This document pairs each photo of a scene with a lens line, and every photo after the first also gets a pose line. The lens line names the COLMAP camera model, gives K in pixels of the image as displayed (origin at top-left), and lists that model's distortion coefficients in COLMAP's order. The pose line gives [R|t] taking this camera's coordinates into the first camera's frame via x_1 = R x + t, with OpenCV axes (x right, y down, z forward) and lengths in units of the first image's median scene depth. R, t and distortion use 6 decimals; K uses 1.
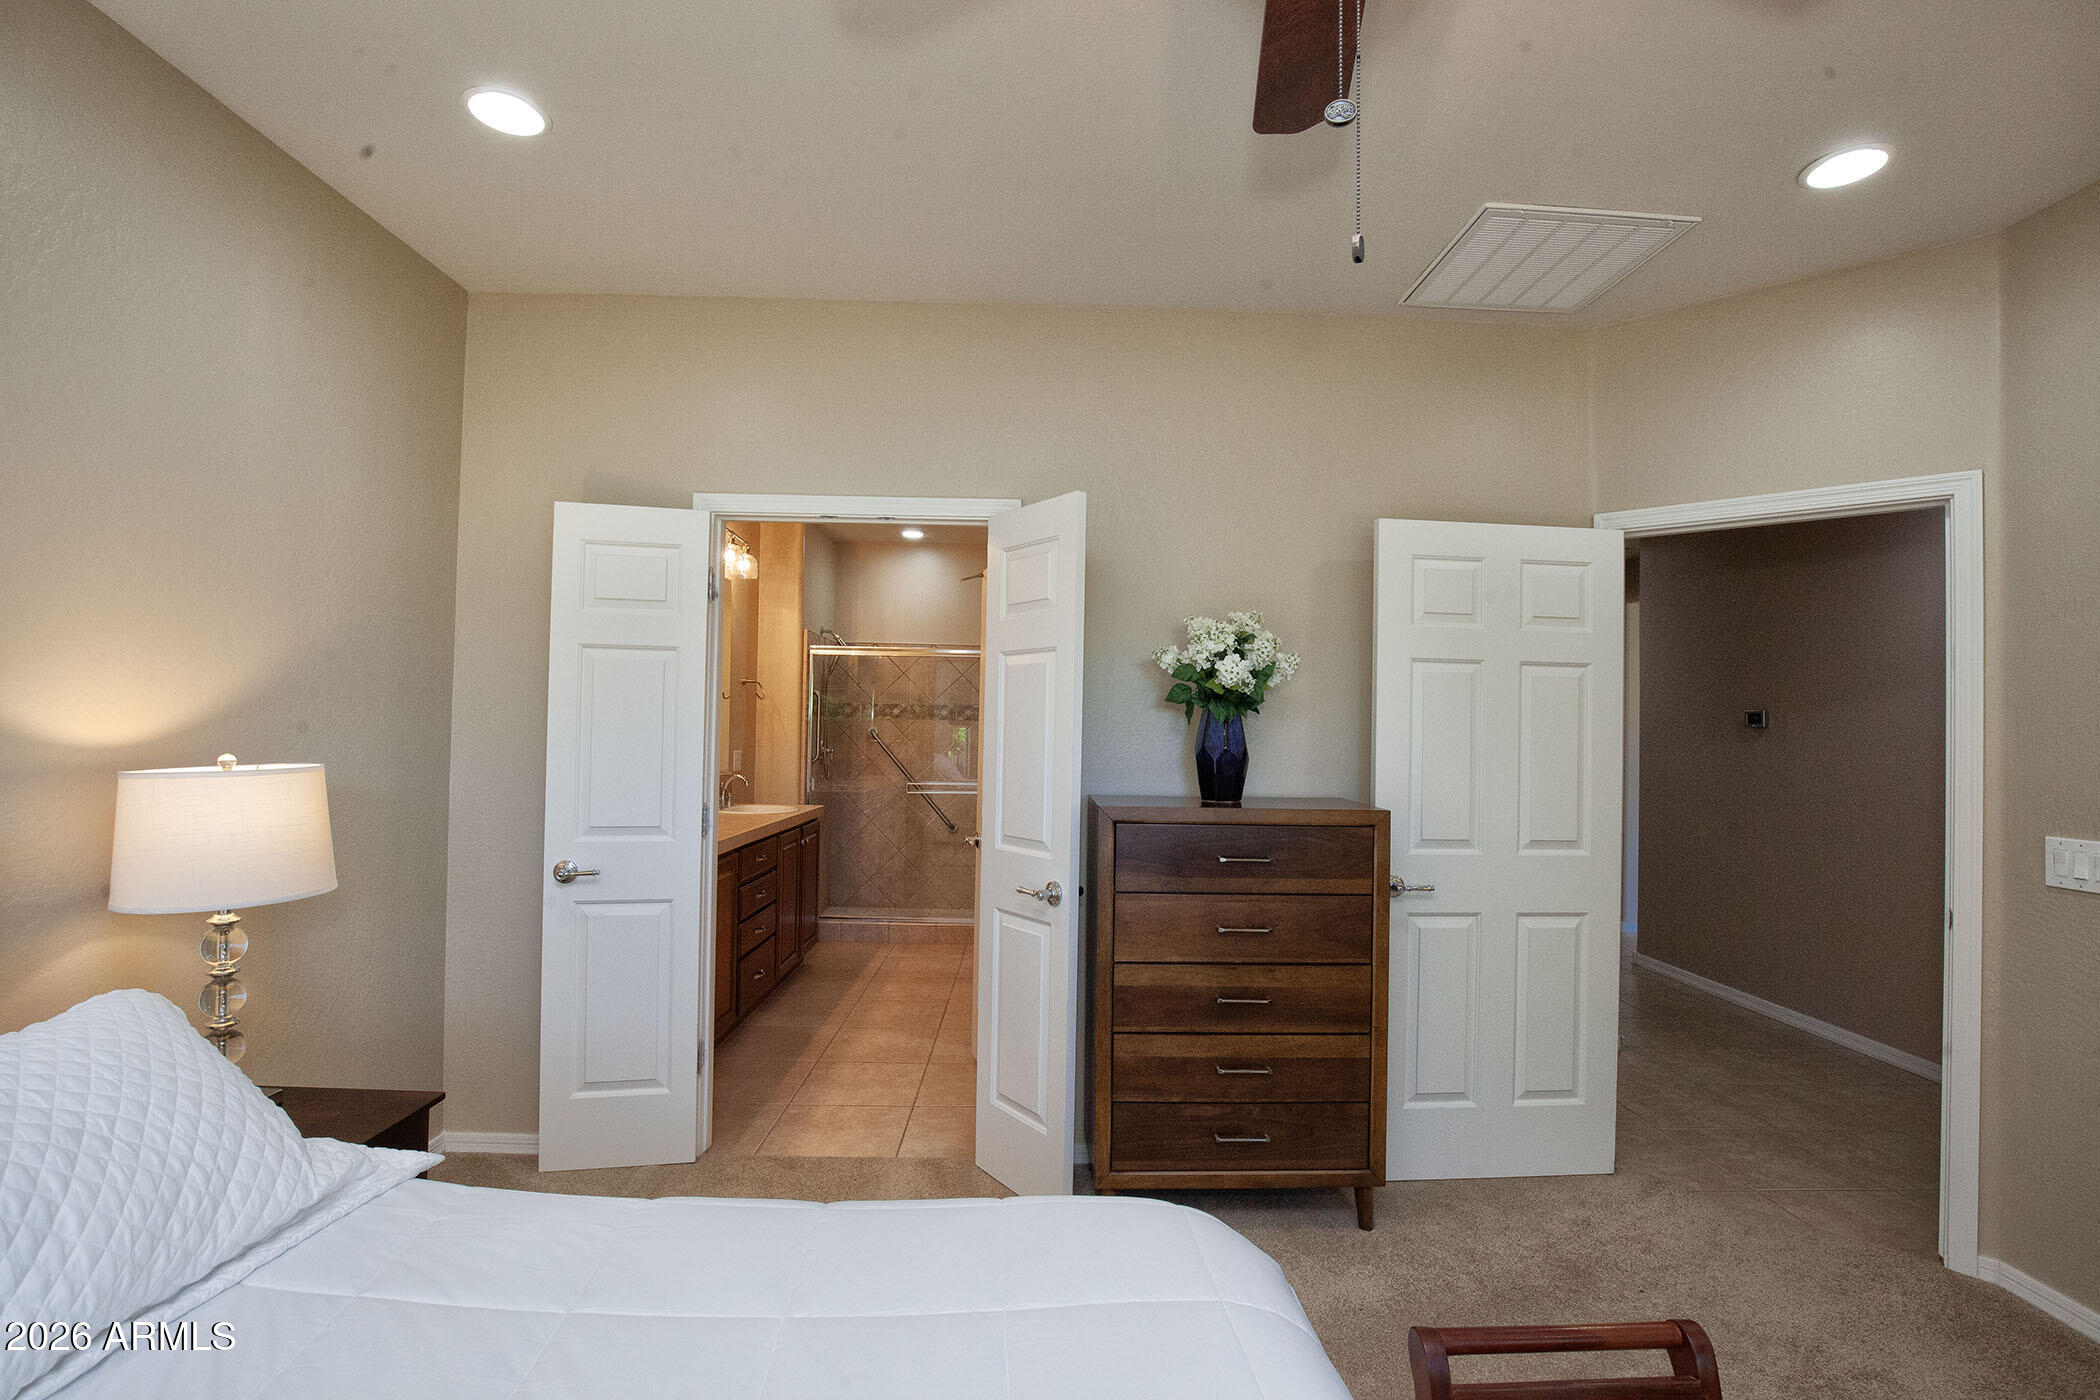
lens RADIAL K [[986.8, 0, 1050.0], [0, 986.8, 700.0], [0, 0, 1]] dist [-0.018403, 0.000048]
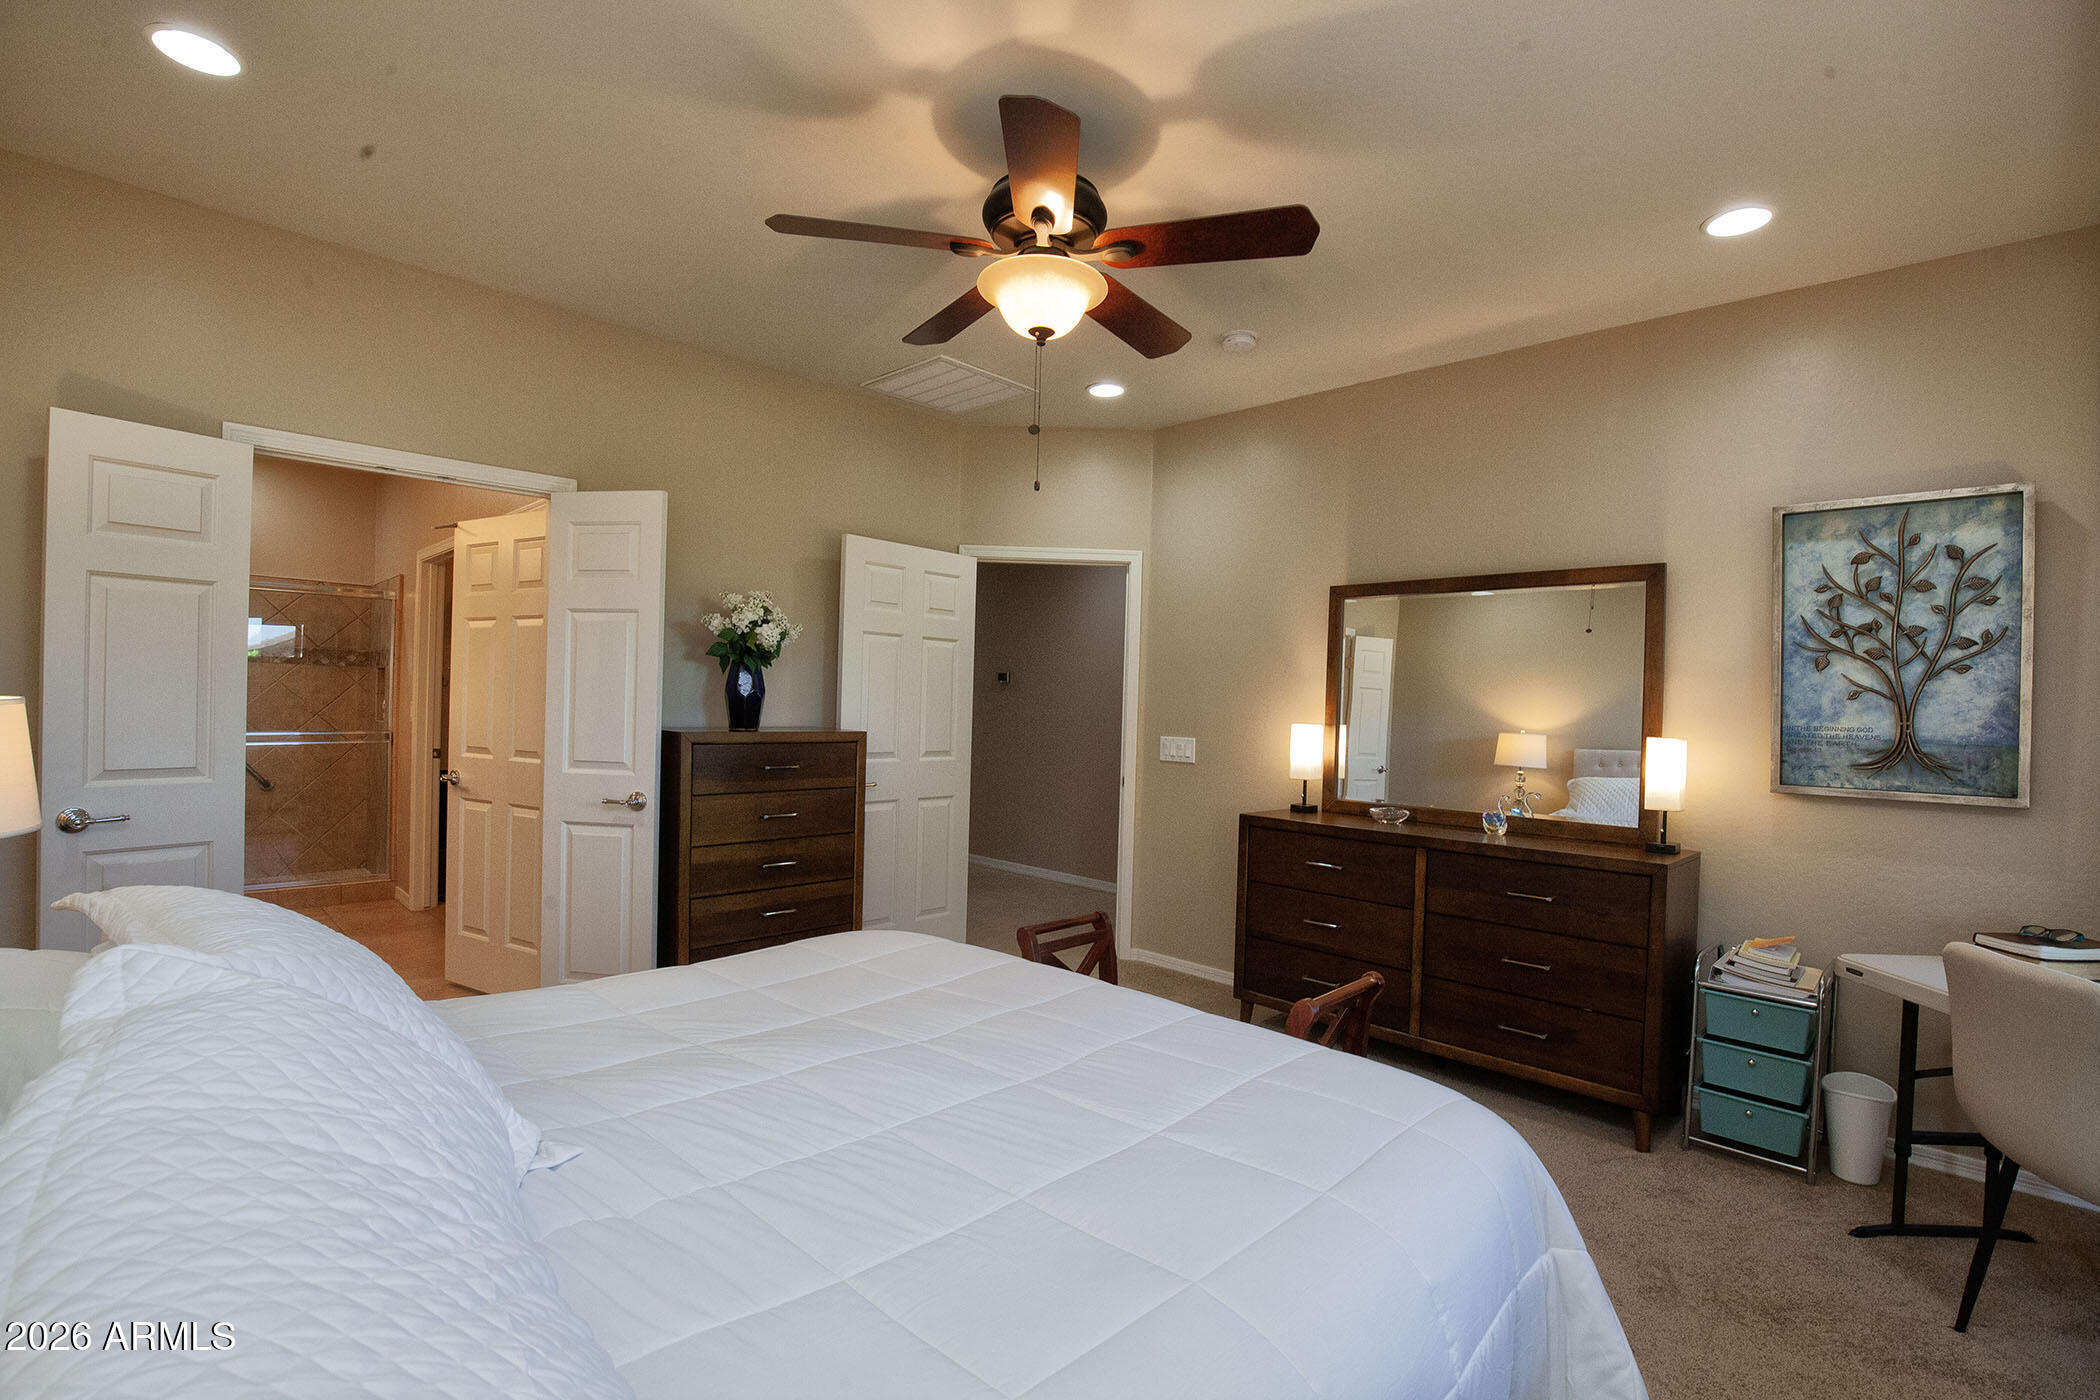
lens RADIAL K [[972.6, 0, 1045.3], [0, 972.6, 708.7], [0, 0, 1]] dist [0.039706, 0.000100]
pose [[0.734711, -0.005267, 0.678360, -0.461464], [-0.032815, 0.998523, 0.043294, 0.001586], [-0.677587, -0.054069, 0.733453, -0.288359]]
